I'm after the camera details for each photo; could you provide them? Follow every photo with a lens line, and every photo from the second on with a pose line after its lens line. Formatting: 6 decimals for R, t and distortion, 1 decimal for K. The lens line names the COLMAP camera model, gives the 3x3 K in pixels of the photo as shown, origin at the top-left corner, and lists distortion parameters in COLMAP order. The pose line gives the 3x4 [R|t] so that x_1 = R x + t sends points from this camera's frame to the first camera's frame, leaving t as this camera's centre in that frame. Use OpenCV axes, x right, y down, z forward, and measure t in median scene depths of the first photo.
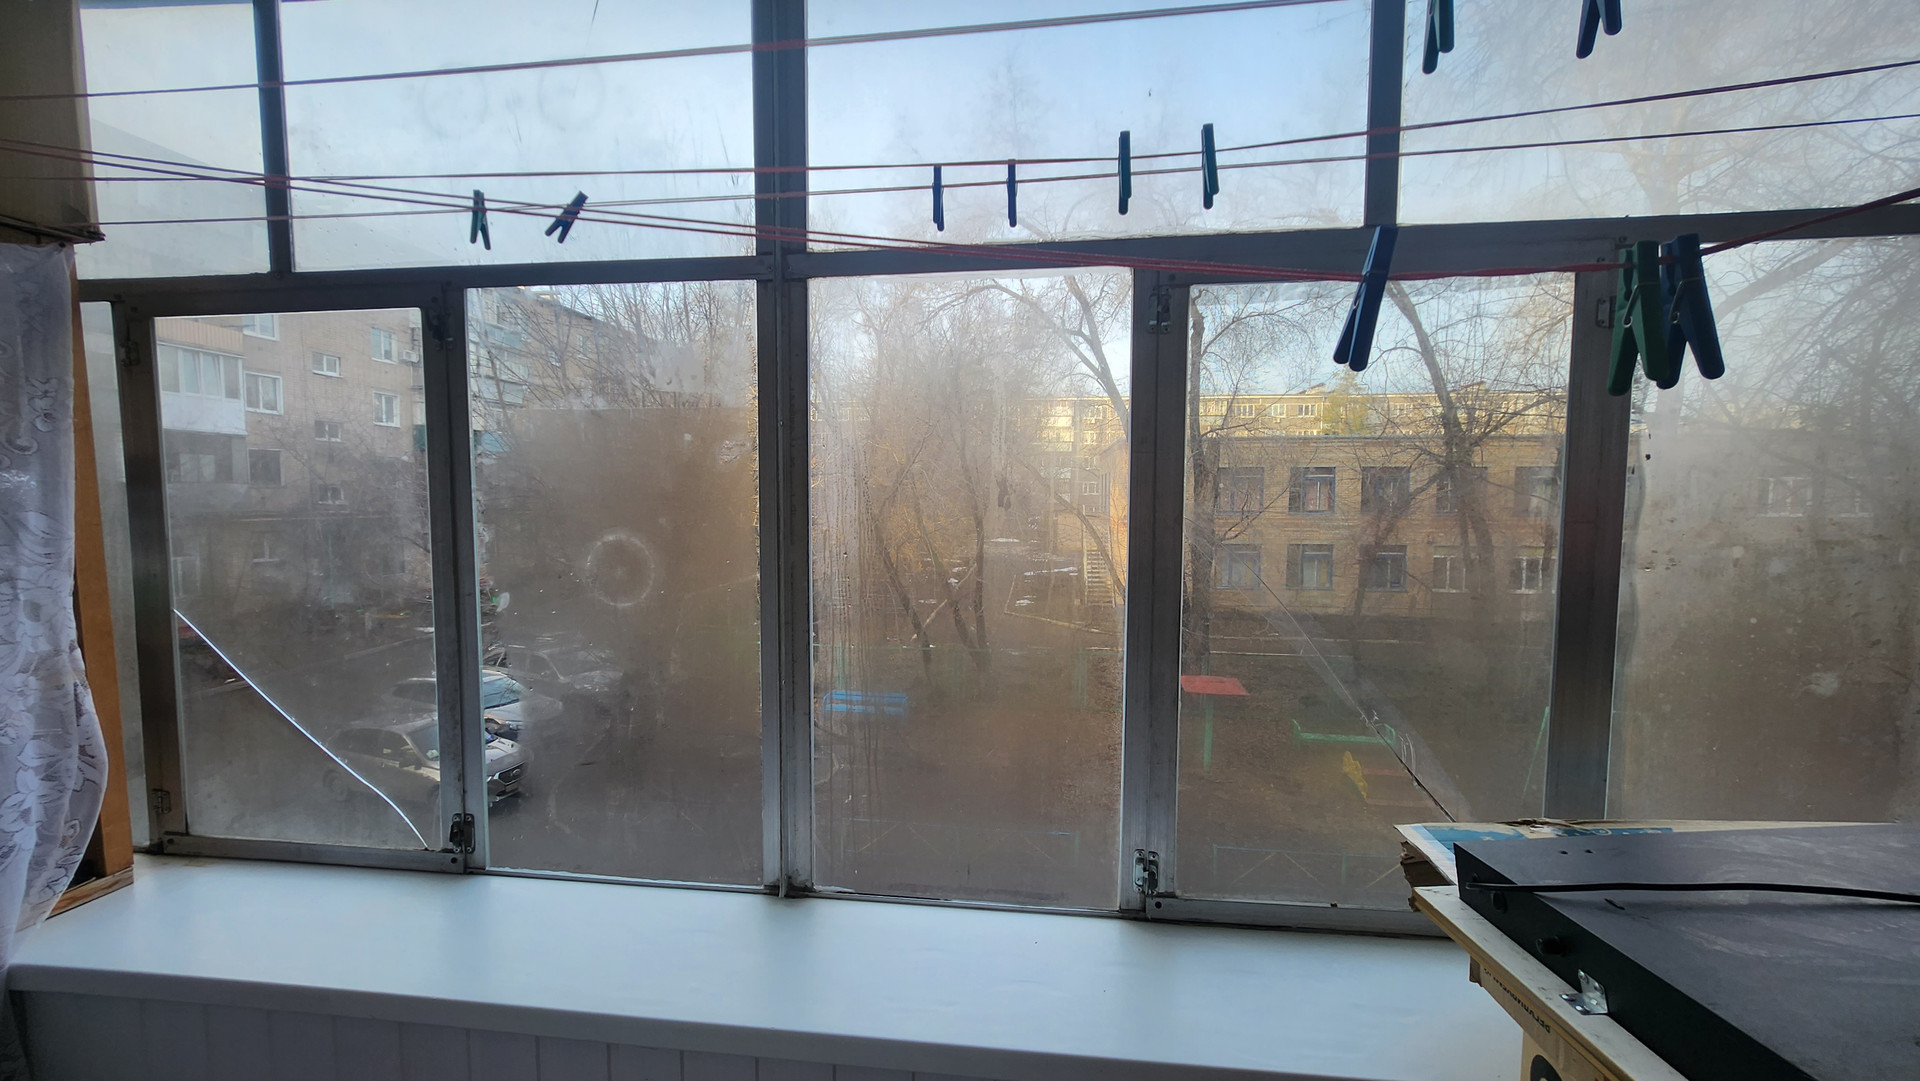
lens RADIAL K [[760.2, 0, 956.0], [0, 760.2, 545.1], [0, 0, 1]] dist [-0.002655, 0.002574]
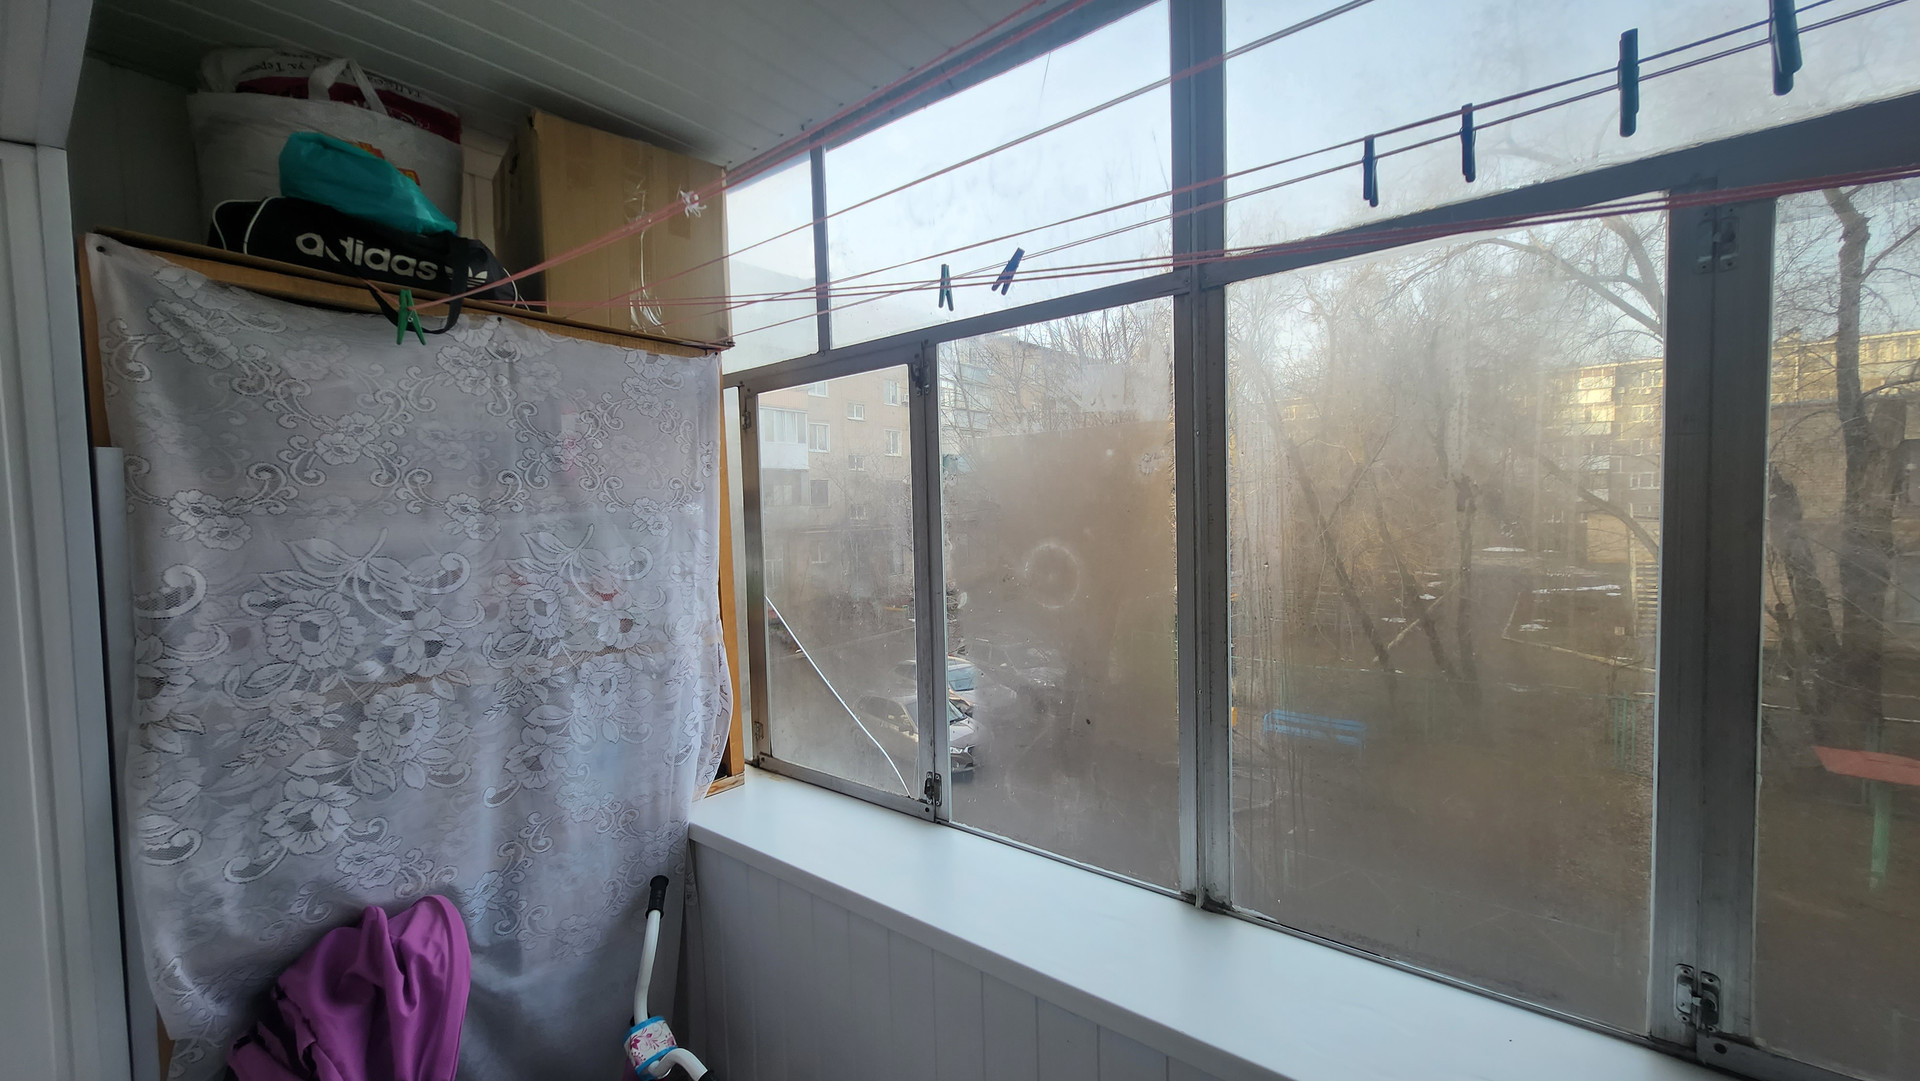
lens RADIAL K [[759.2, 0, 951.3], [0, 759.2, 544.1], [0, 0, 1]] dist [-0.001511, -0.000094]
pose [[0.844286, -0.000968, -0.535892, 0.030118], [-0.005570, 0.999928, -0.010582, -0.001084], [0.535864, 0.011919, 0.844220, -0.018808]]
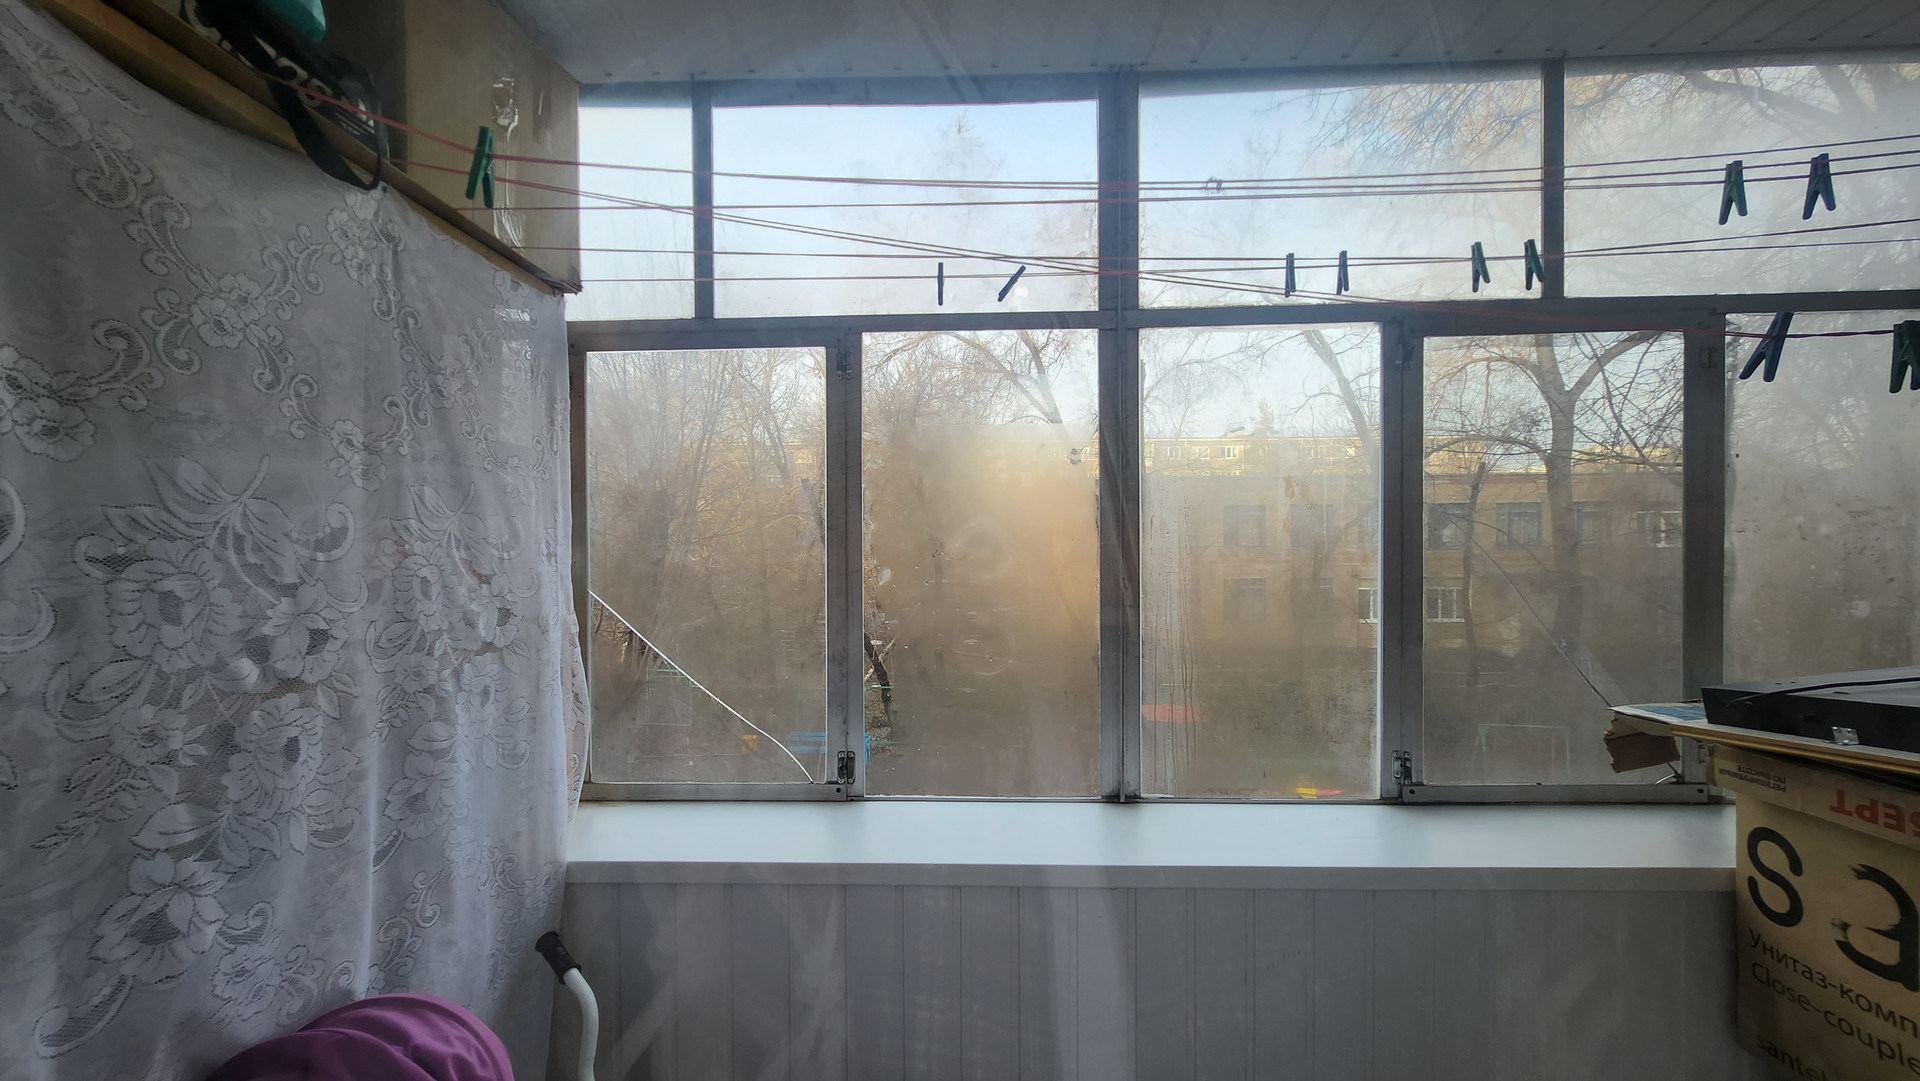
lens RADIAL K [[760.2, 0, 956.0], [0, 760.2, 545.1], [0, 0, 1]] dist [-0.002655, 0.002574]
pose [[0.996685, -0.011356, 0.080562, -0.594208], [0.015761, 0.998403, -0.054248, 0.093665], [-0.079817, 0.055338, 0.995272, -0.271914]]
